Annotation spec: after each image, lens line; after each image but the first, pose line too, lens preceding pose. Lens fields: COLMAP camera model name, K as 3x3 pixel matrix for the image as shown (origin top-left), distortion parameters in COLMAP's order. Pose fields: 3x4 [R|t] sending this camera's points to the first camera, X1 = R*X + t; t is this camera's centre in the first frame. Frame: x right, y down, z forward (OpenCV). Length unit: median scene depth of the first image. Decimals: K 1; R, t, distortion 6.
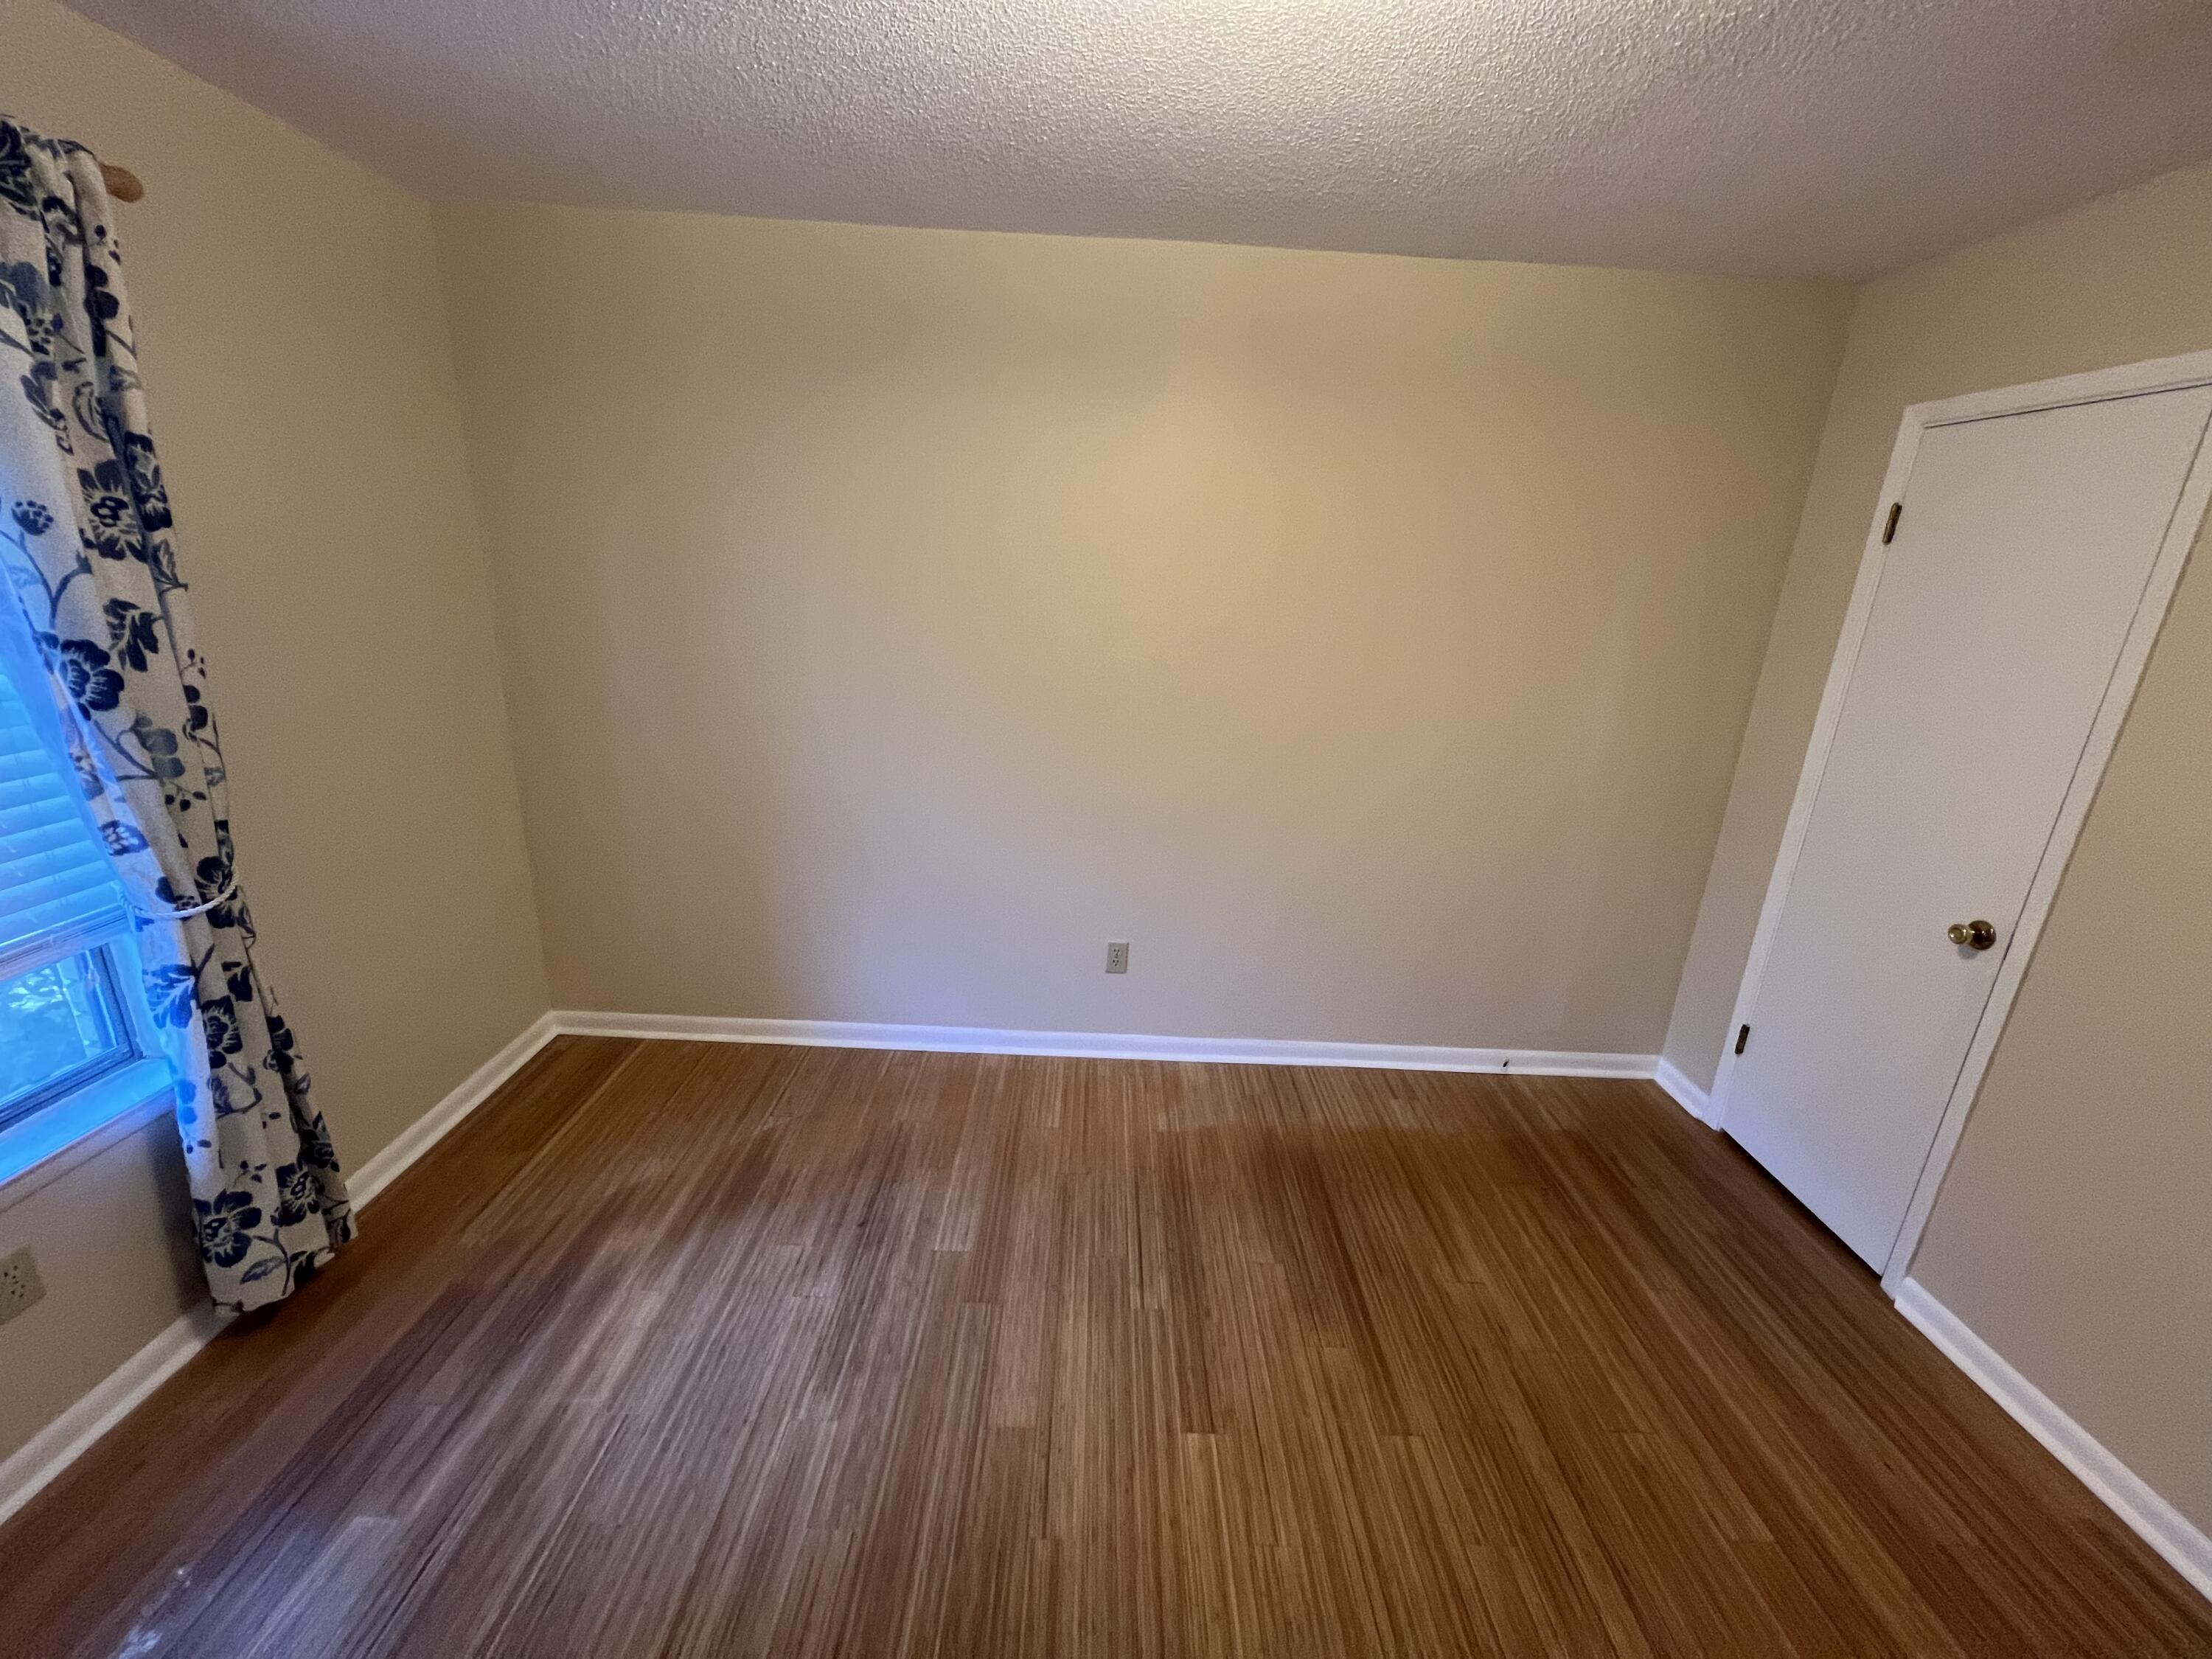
lens RADIAL K [[887.6, 0, 1106.8], [0, 887.6, 832.3], [0, 0, 1]] dist [-0.000662, 0.000876]
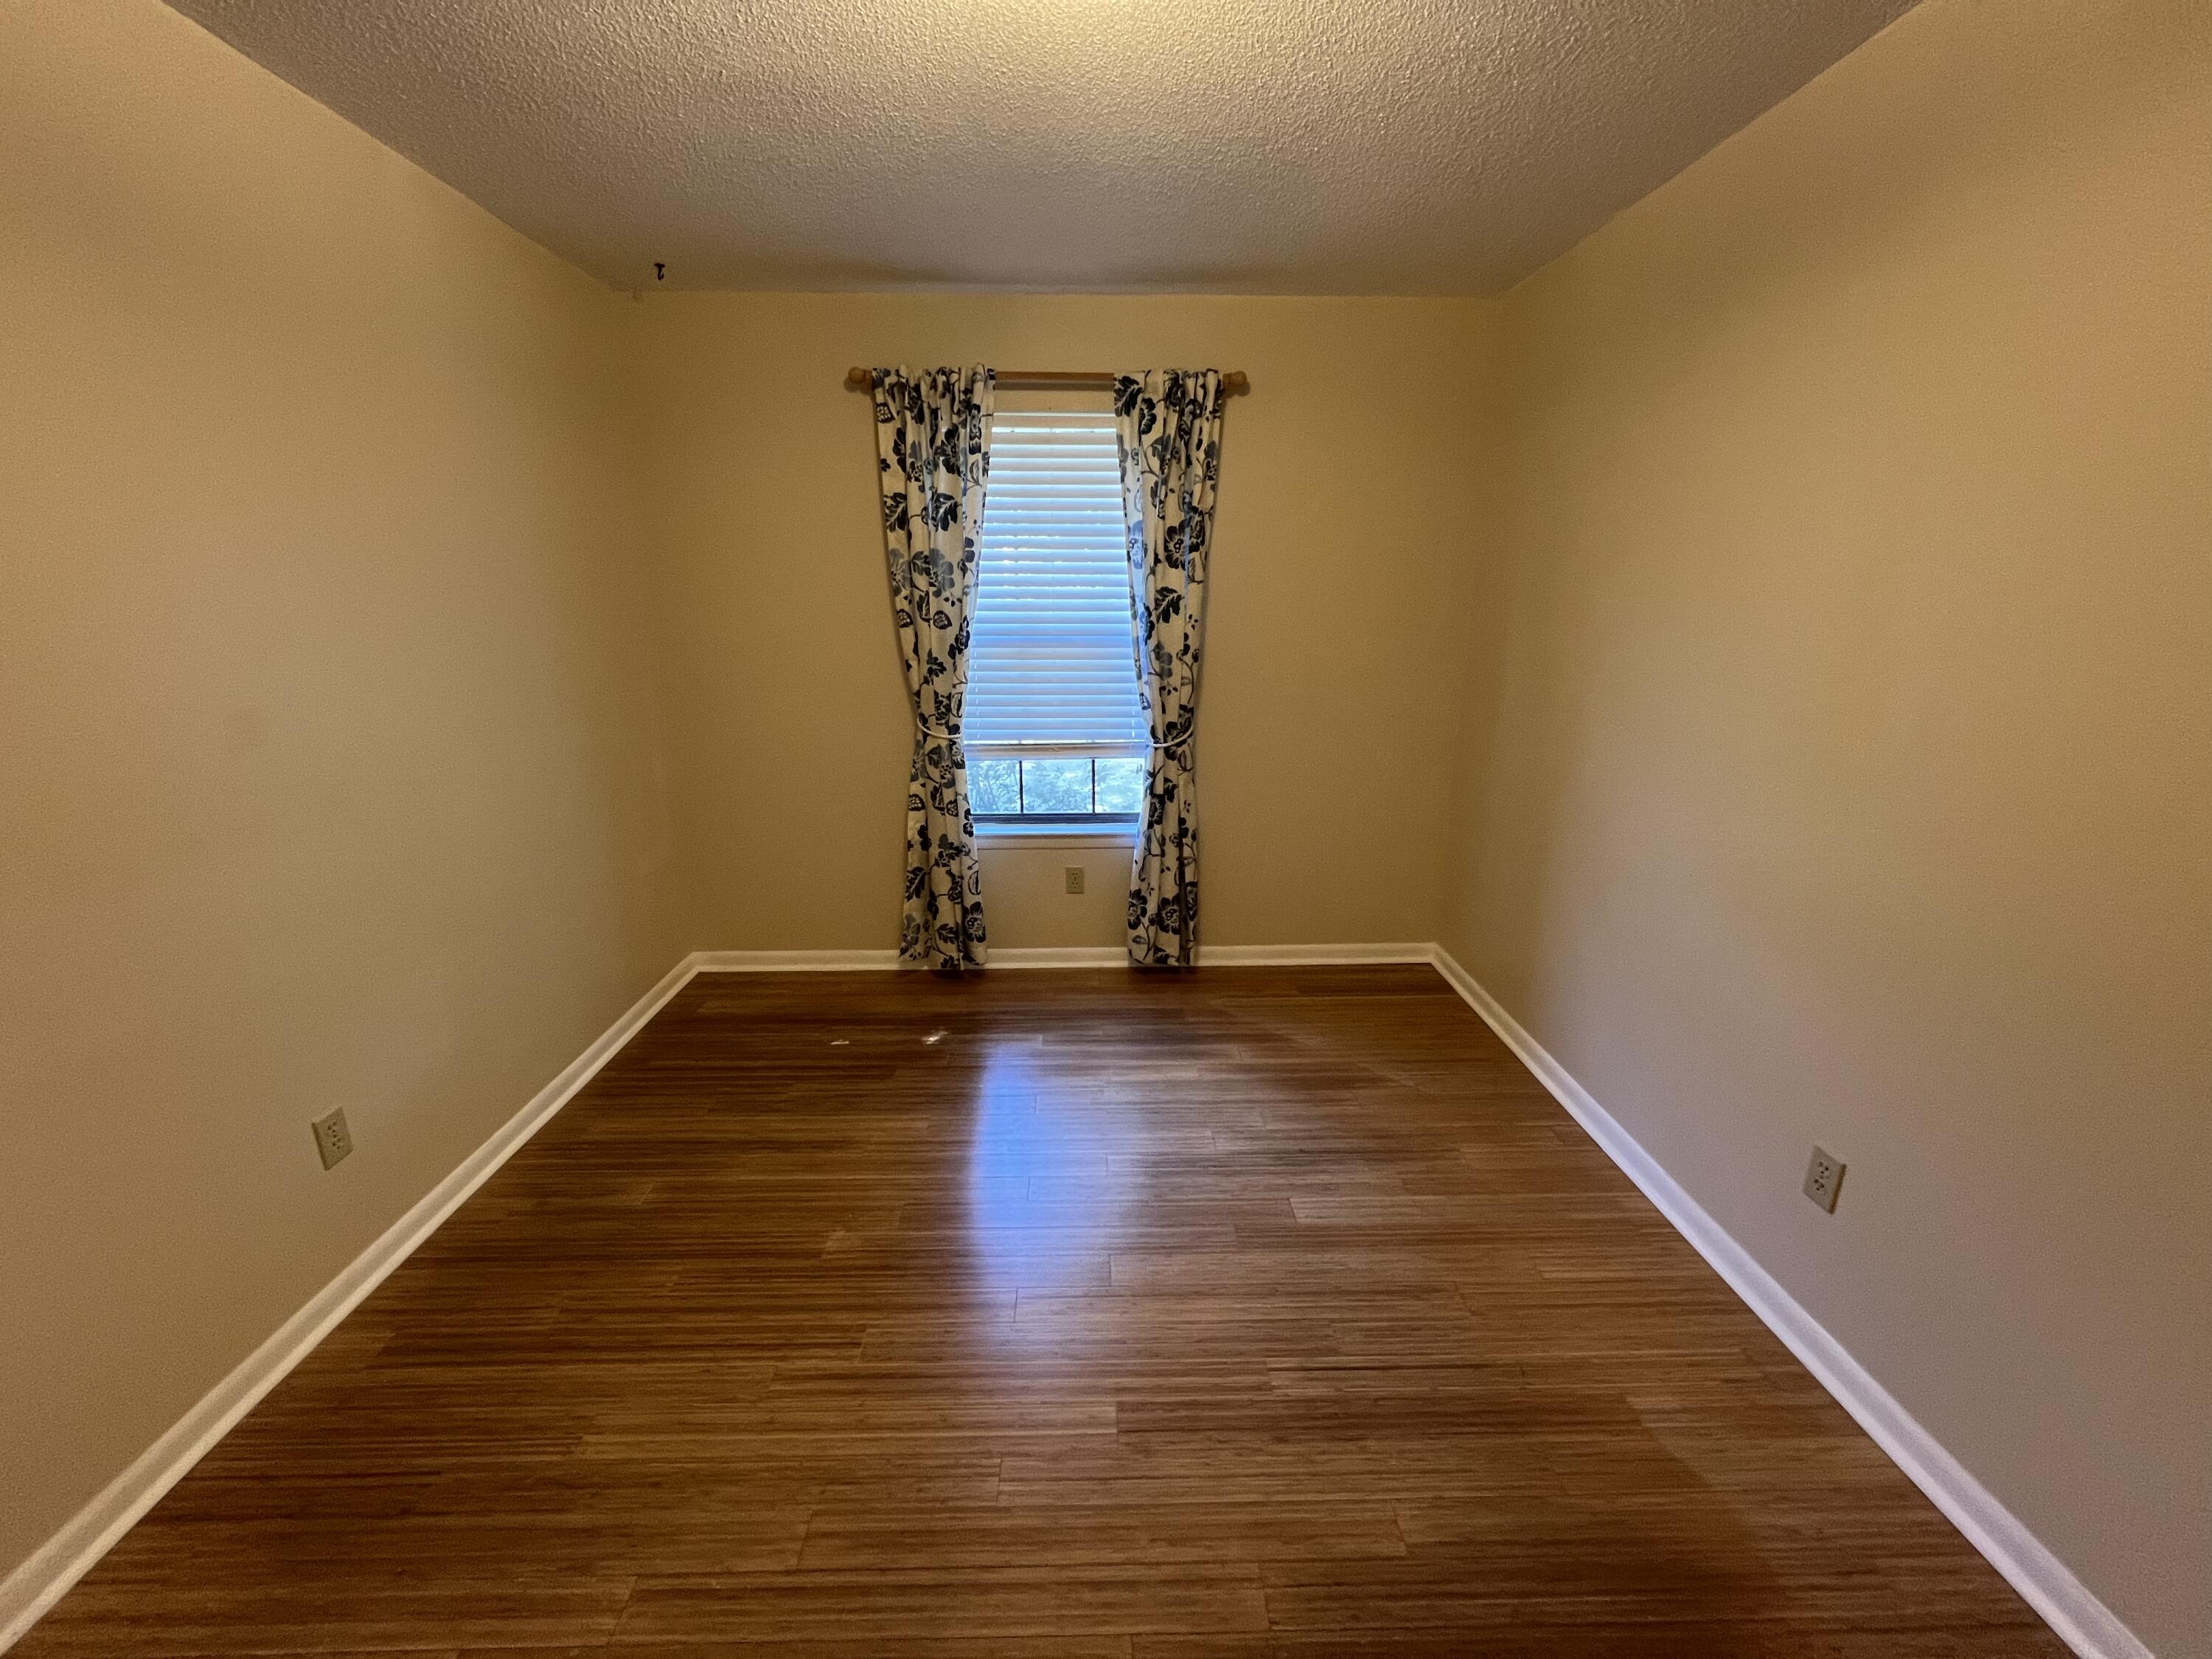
lens RADIAL K [[887.6, 0, 1106.8], [0, 887.6, 832.3], [0, 0, 1]] dist [-0.000662, 0.000876]
pose [[0.020444, 0.213123, -0.976811, 0.800673], [-0.291909, 0.935717, 0.198047, -0.075407], [0.956228, 0.281091, 0.081343, 0.667402]]
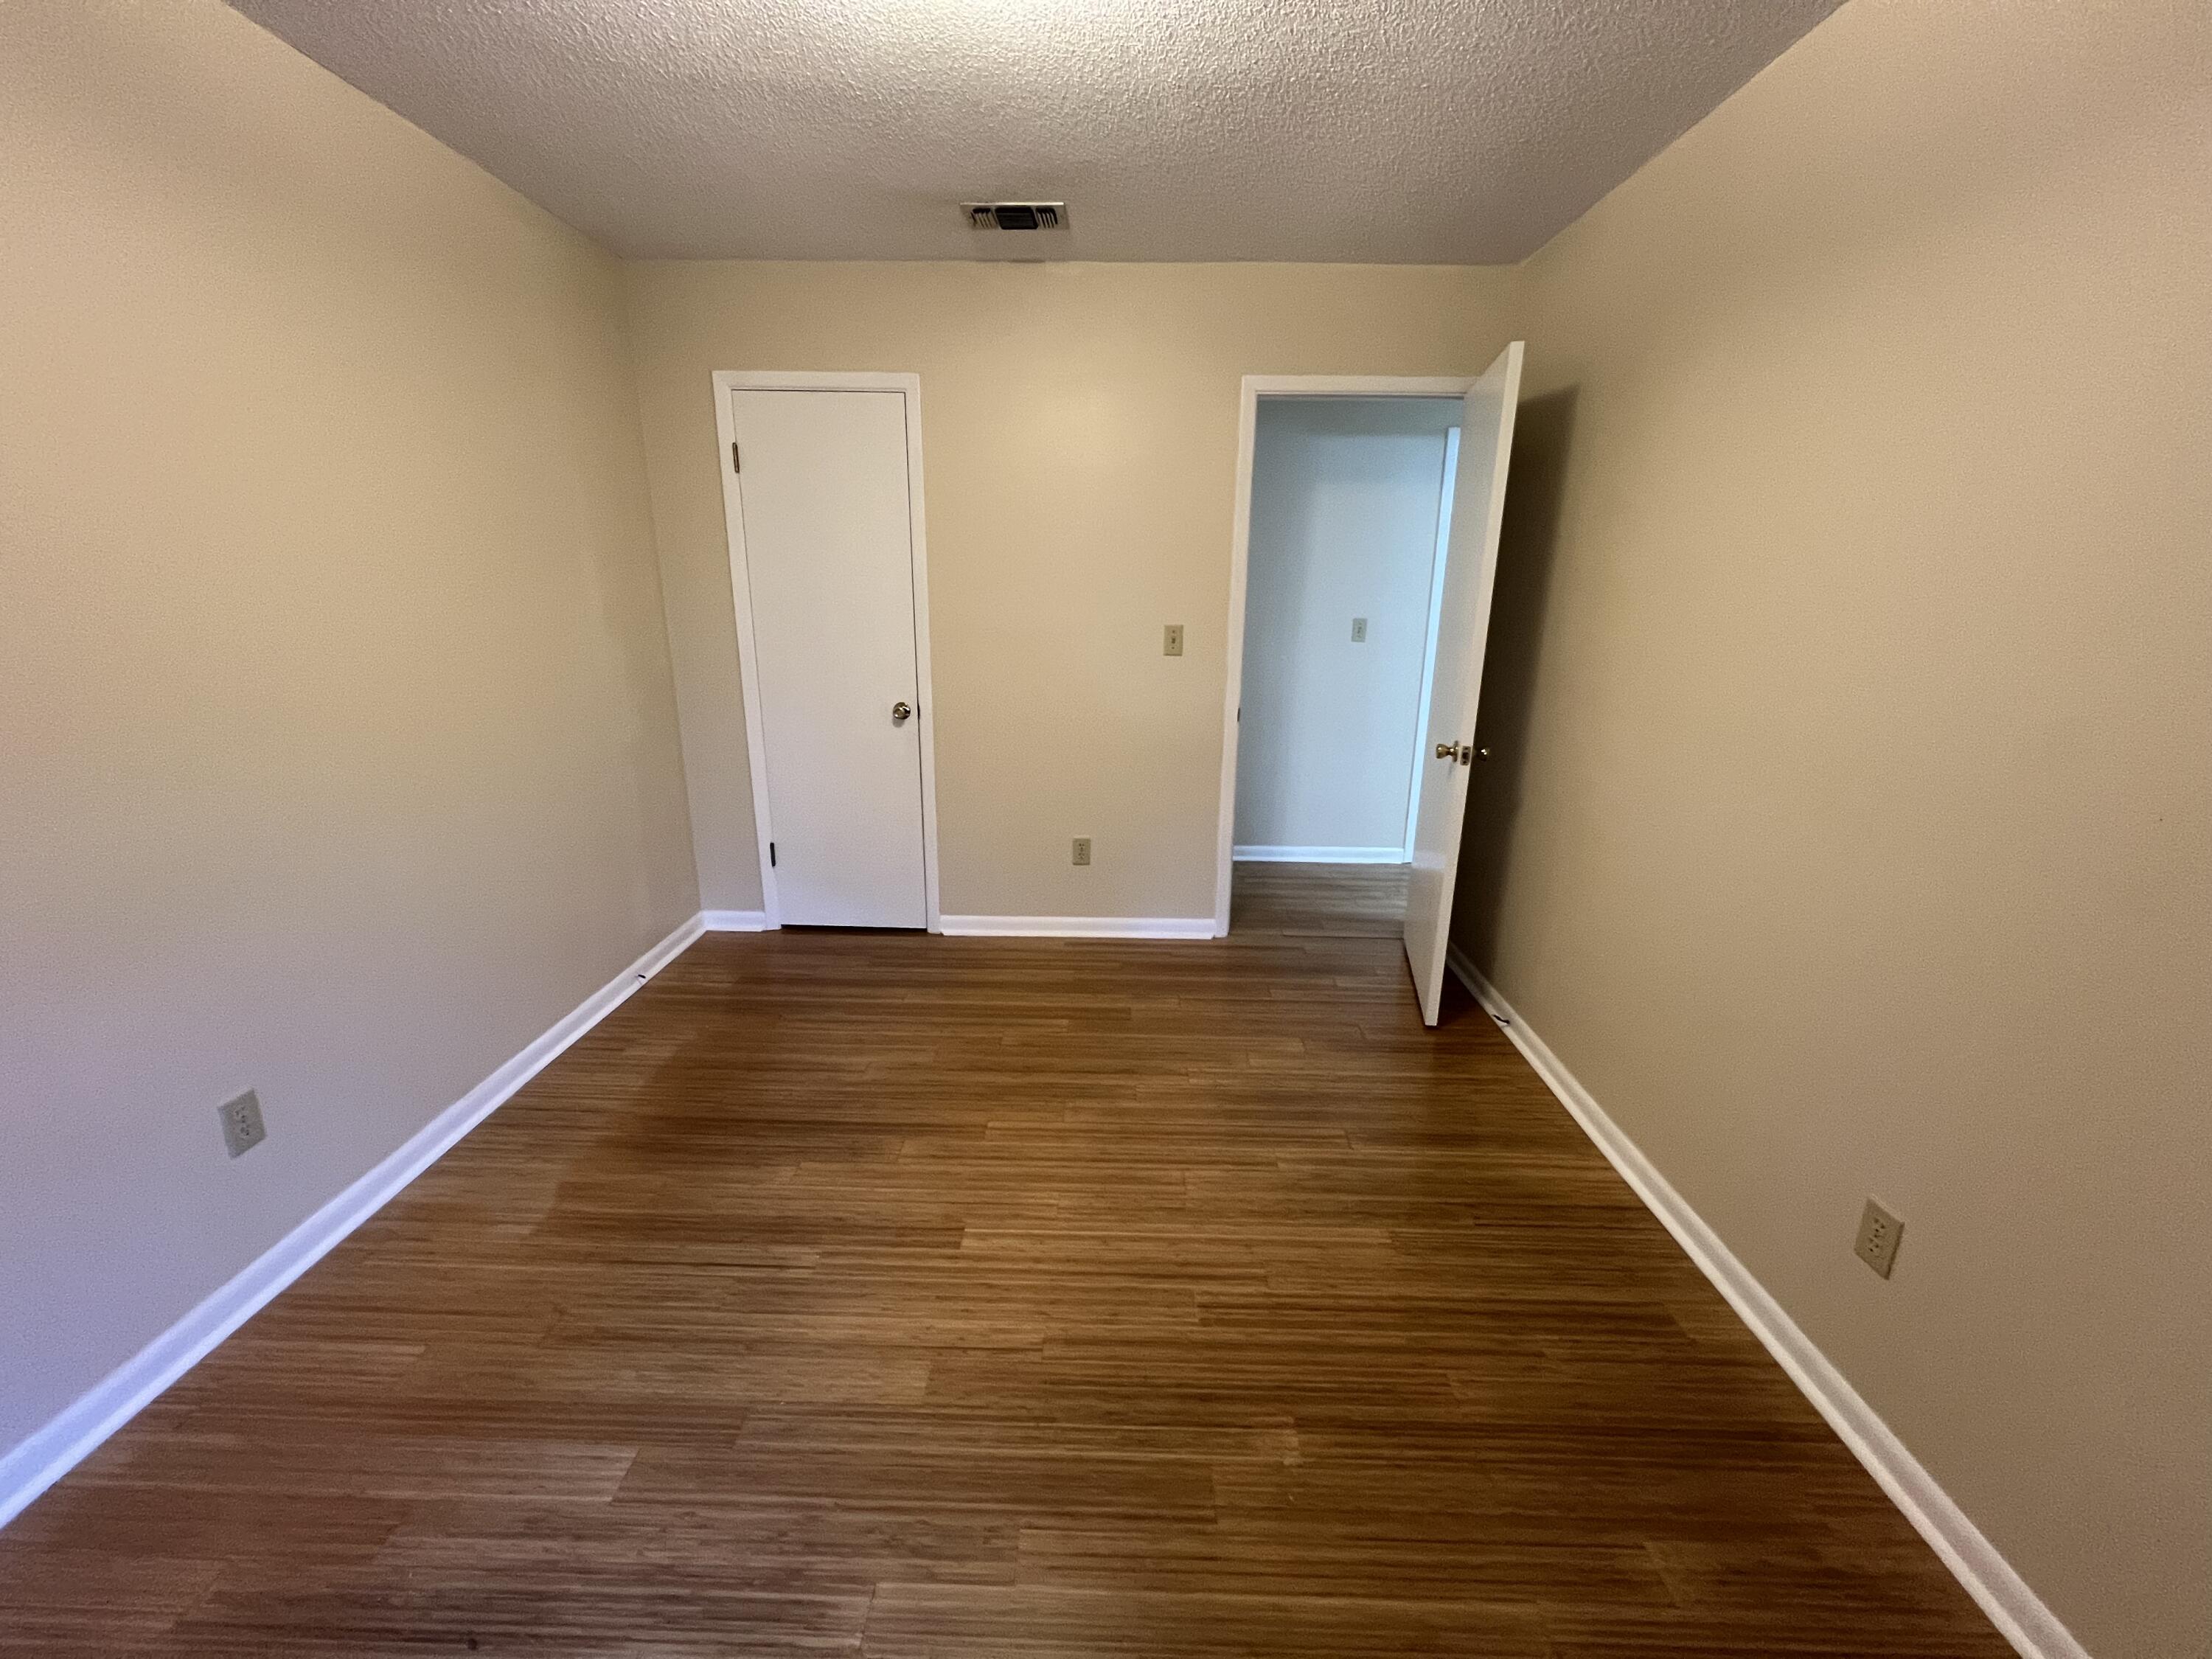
lens RADIAL K [[887.6, 0, 1106.8], [0, 887.6, 832.3], [0, 0, 1]] dist [-0.000662, 0.000876]
pose [[0.024029, -0.319288, 0.947353, -0.723482], [0.279705, 0.911928, 0.300254, -0.077860], [-0.959785, 0.257765, 0.111219, 0.507629]]
